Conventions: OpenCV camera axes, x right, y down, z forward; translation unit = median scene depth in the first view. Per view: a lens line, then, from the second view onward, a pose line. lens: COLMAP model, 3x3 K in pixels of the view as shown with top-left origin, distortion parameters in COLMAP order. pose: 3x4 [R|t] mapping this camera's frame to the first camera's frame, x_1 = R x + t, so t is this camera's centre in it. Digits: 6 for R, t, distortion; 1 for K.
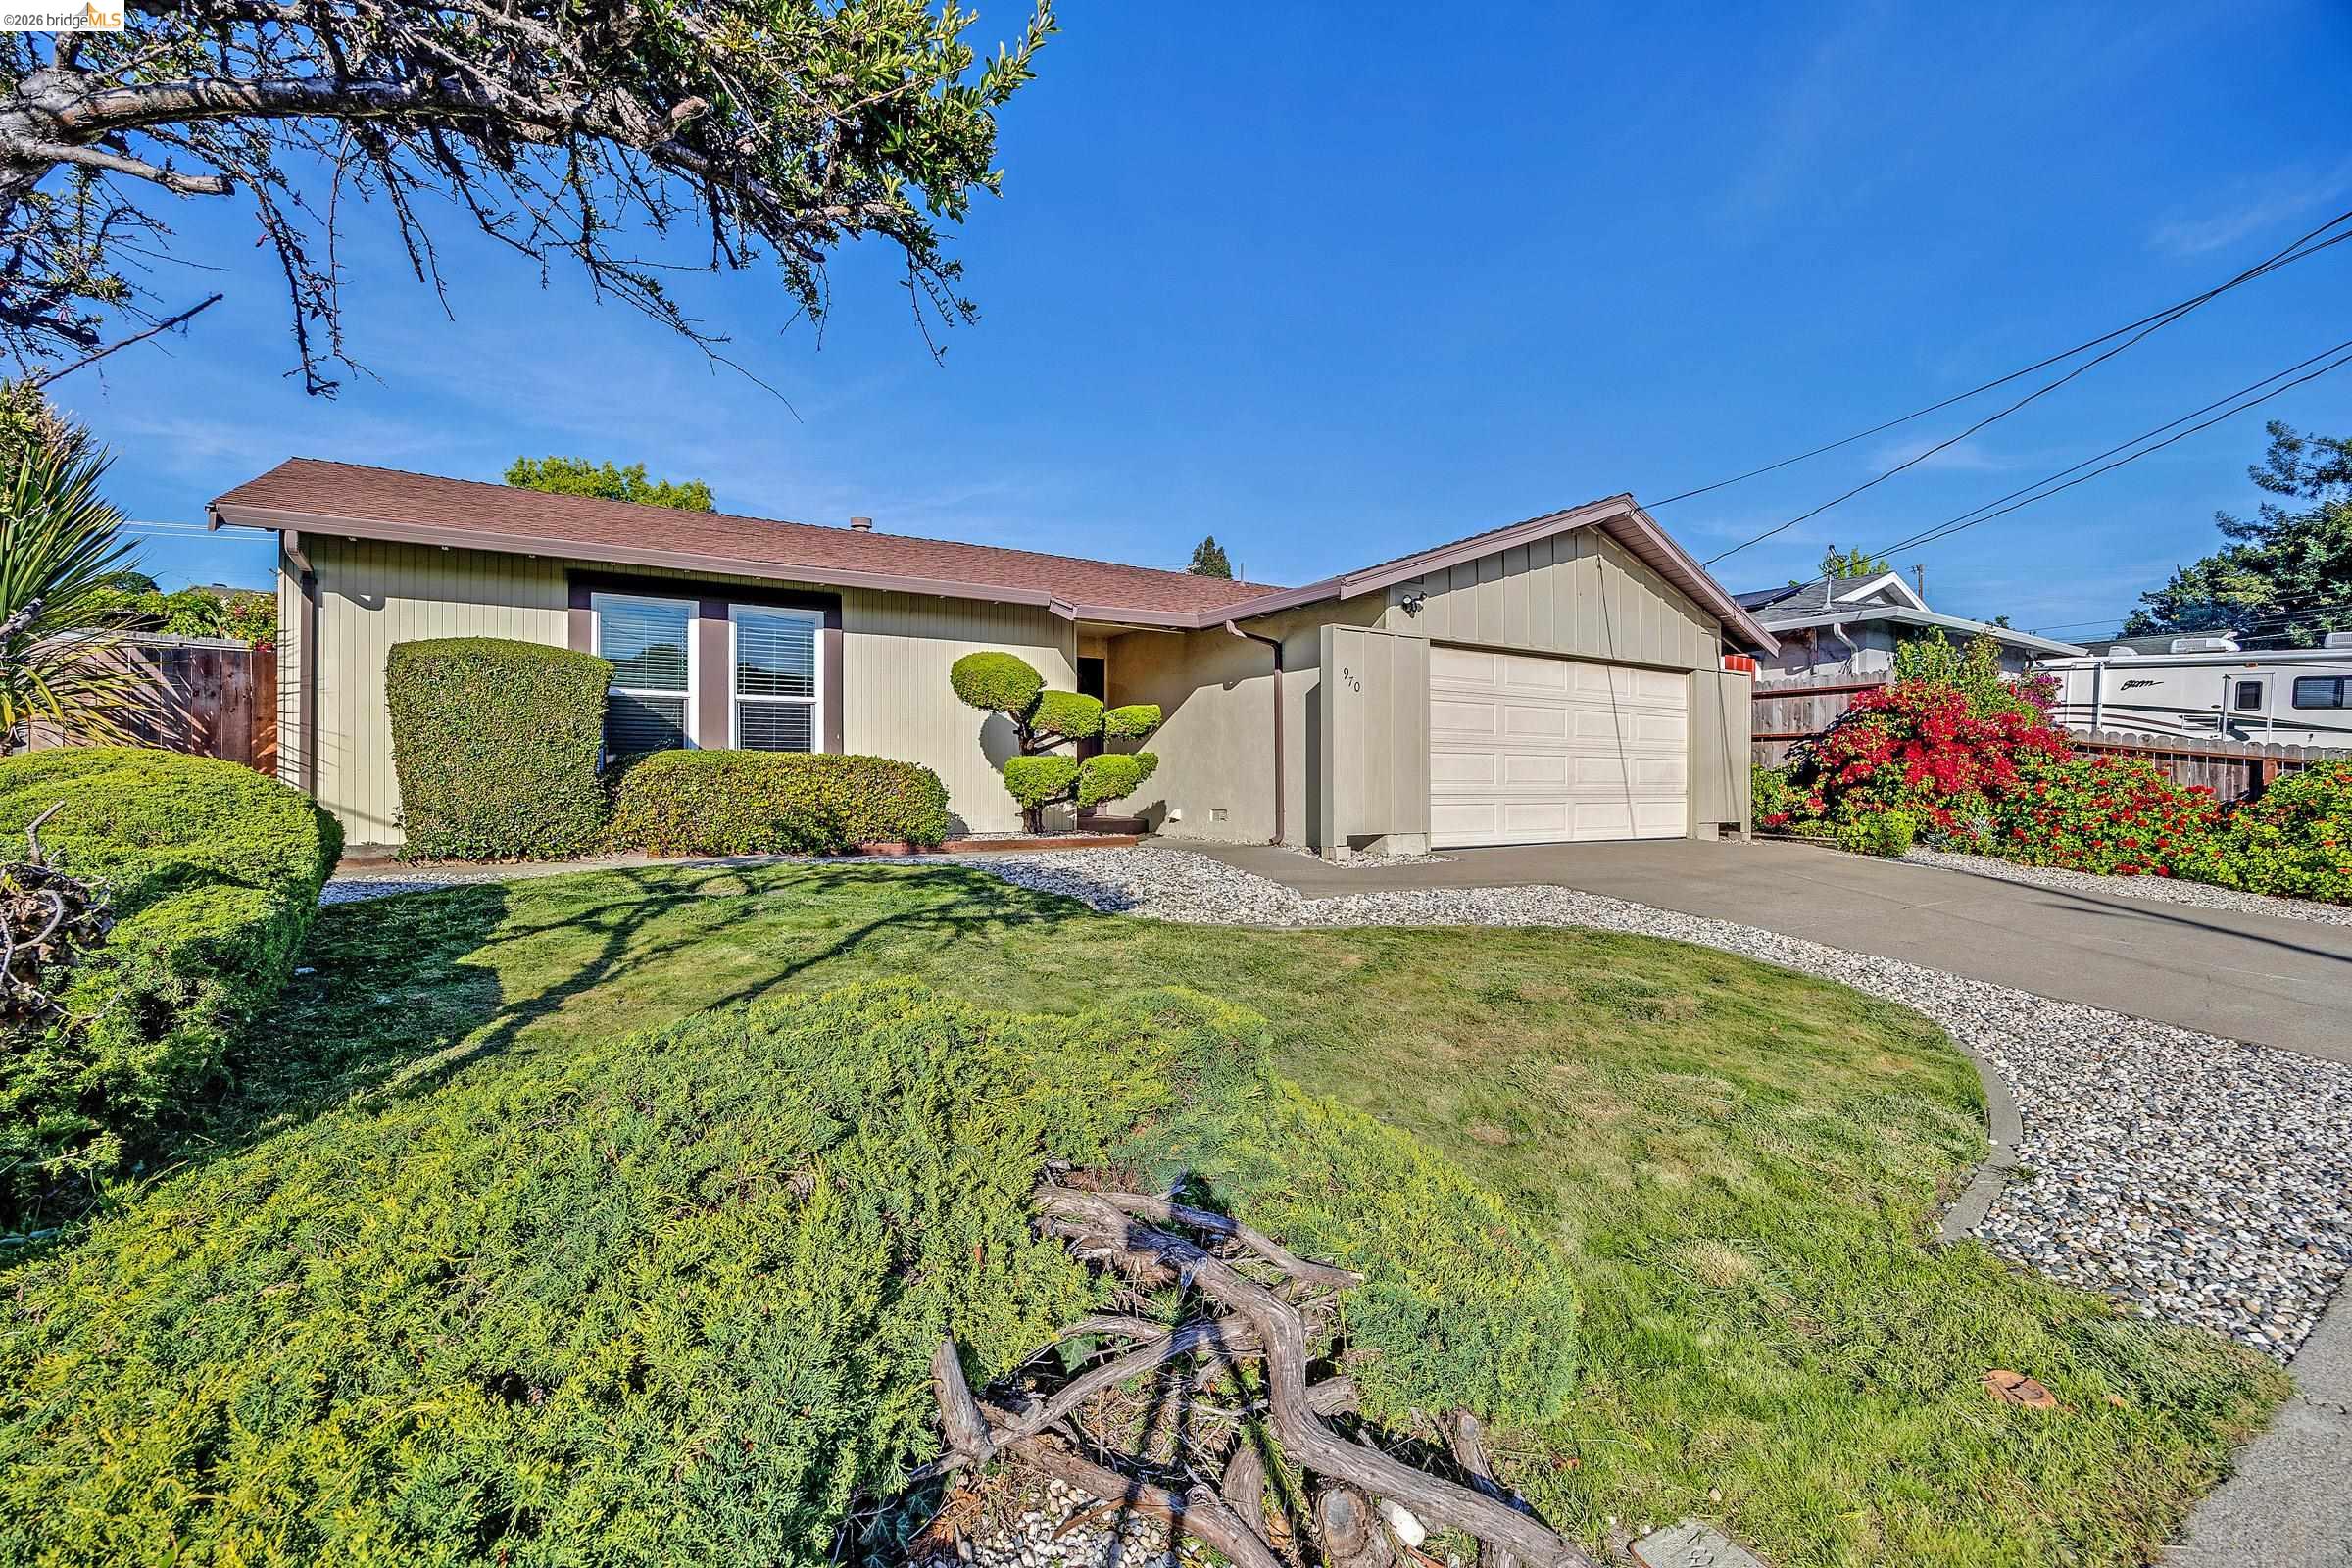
lens RADIAL K [[1014.3, 0, 1203.7], [0, 1014.3, 783.3], [0, 0, 1]] dist [-0.016724, -0.000015]
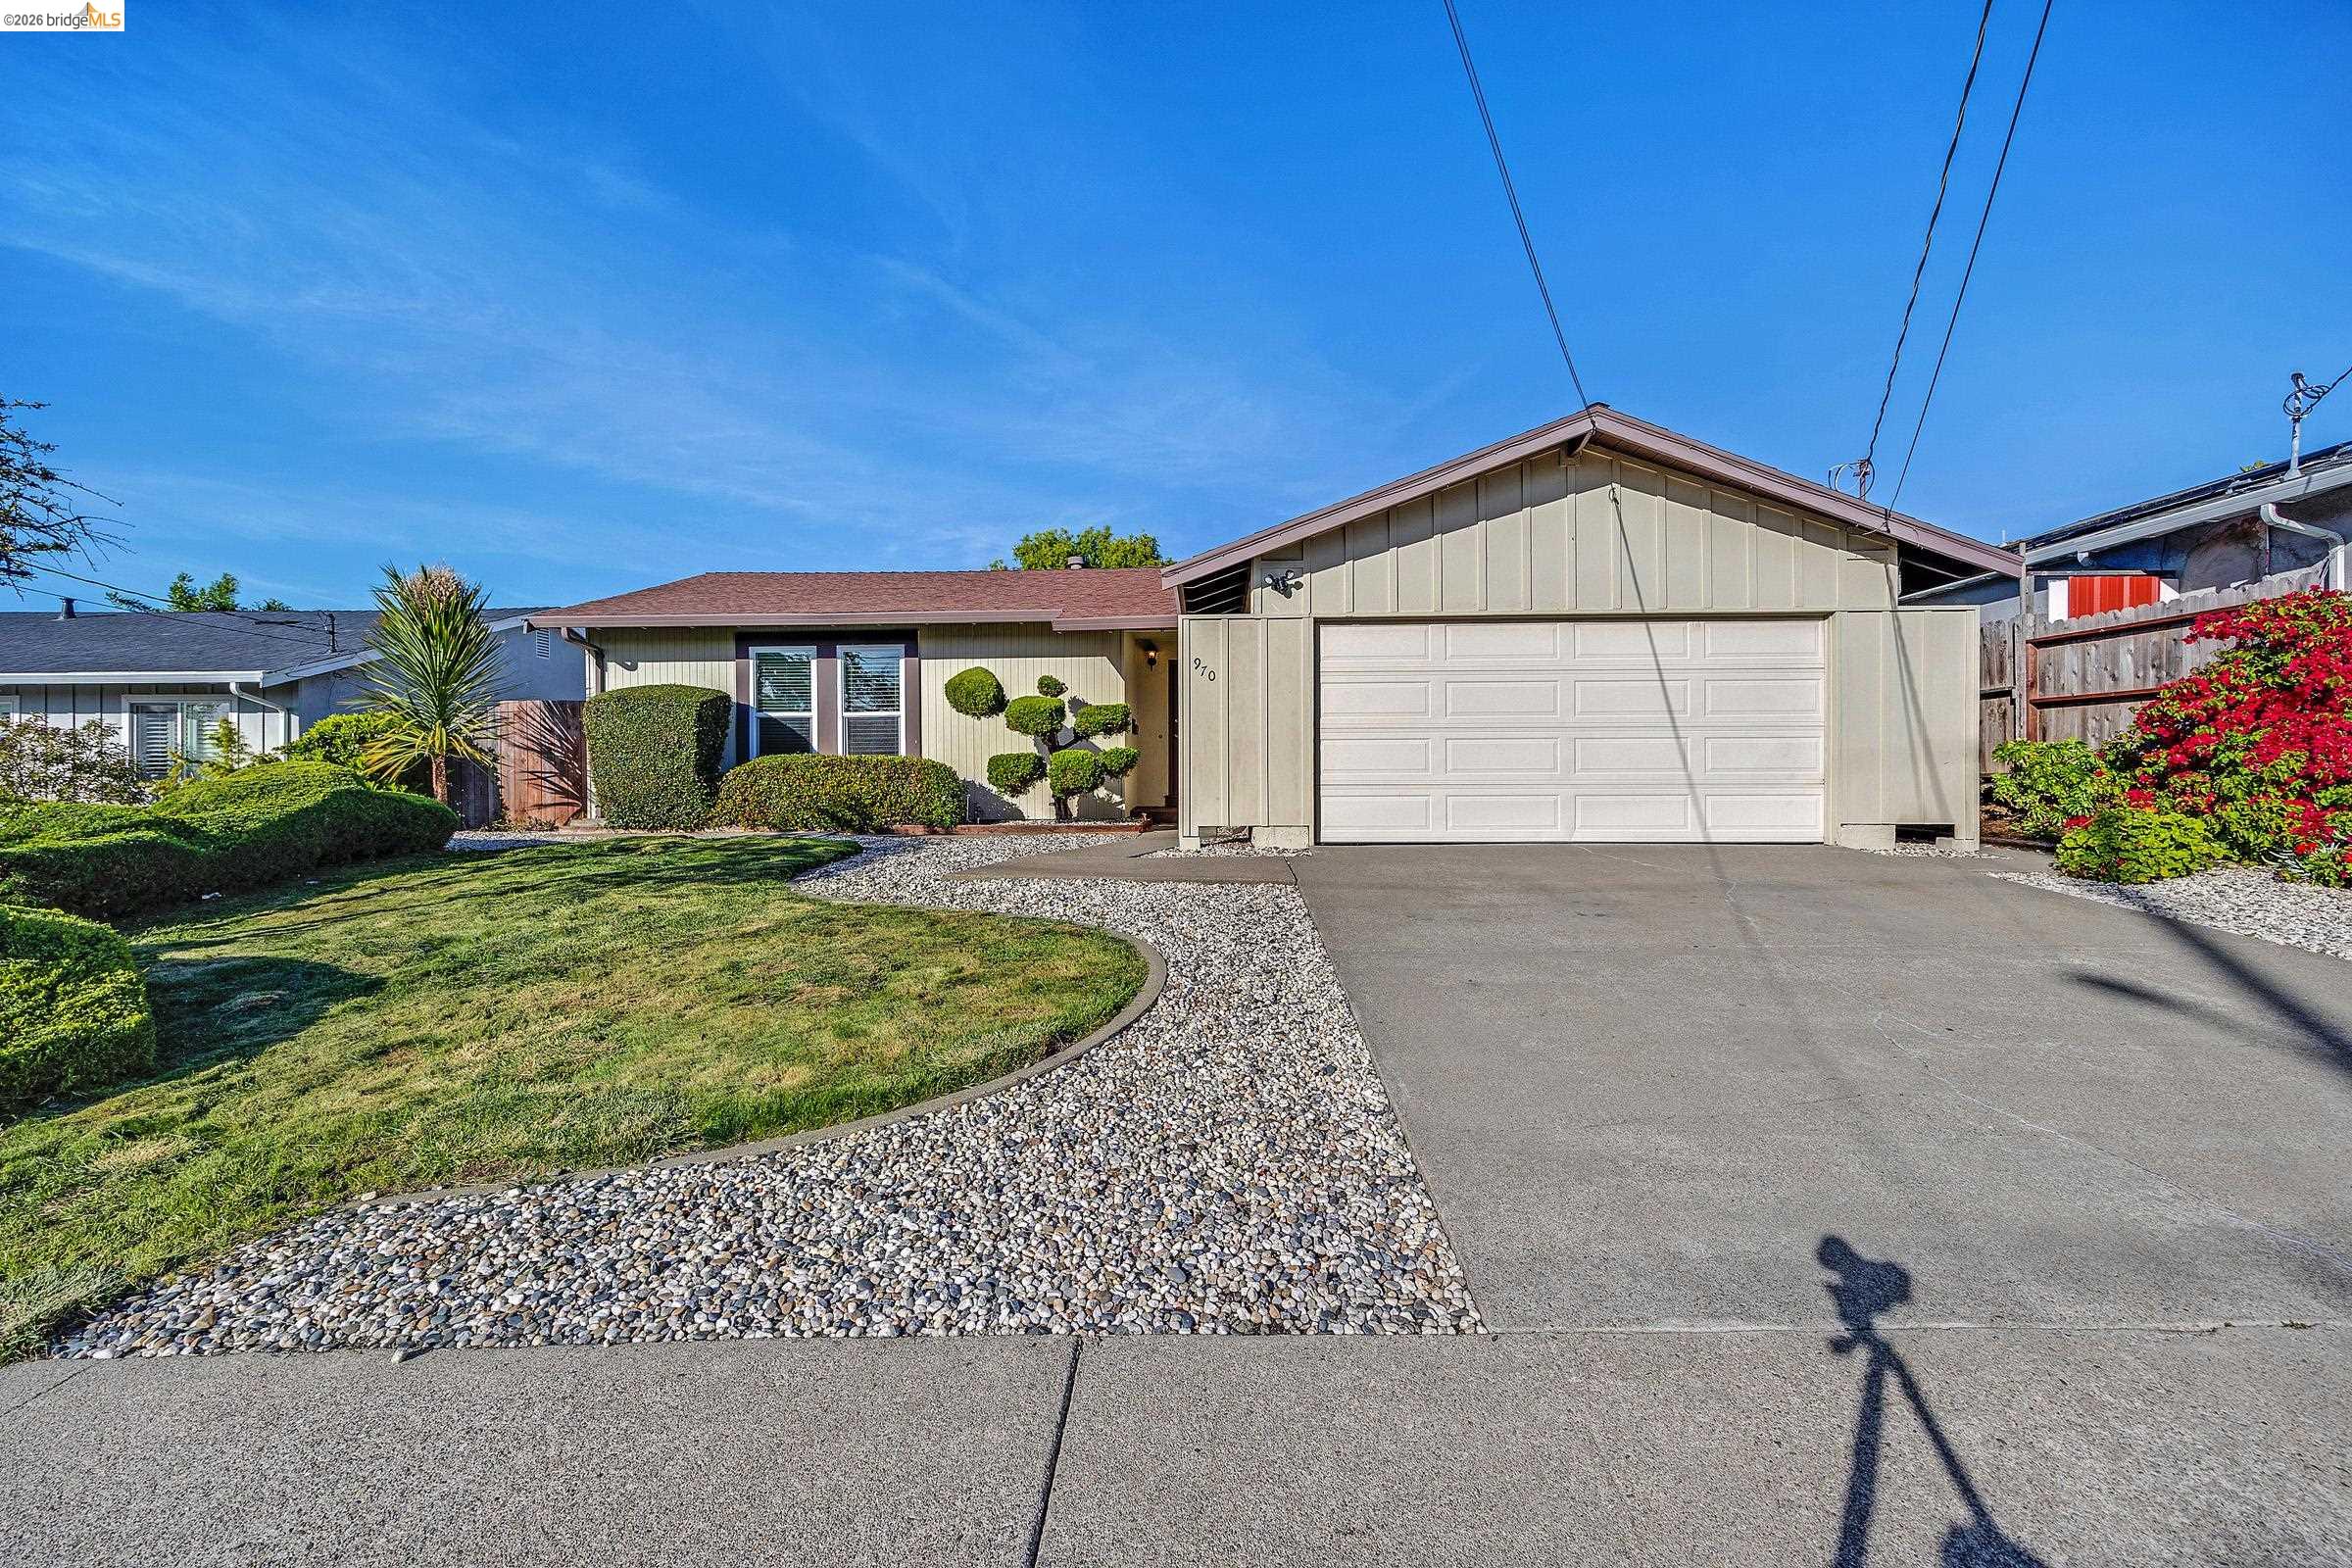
lens RADIAL K [[910.4, 0, 1177.1], [0, 910.4, 780.6], [0, 0, 1]] dist [0.002670, 0.000176]
pose [[0.828244, -0.006499, -0.560330, 0.579278], [0.007885, 0.999969, 0.000056, 0.006114], [0.560312, -0.004464, 0.828269, 0.240679]]
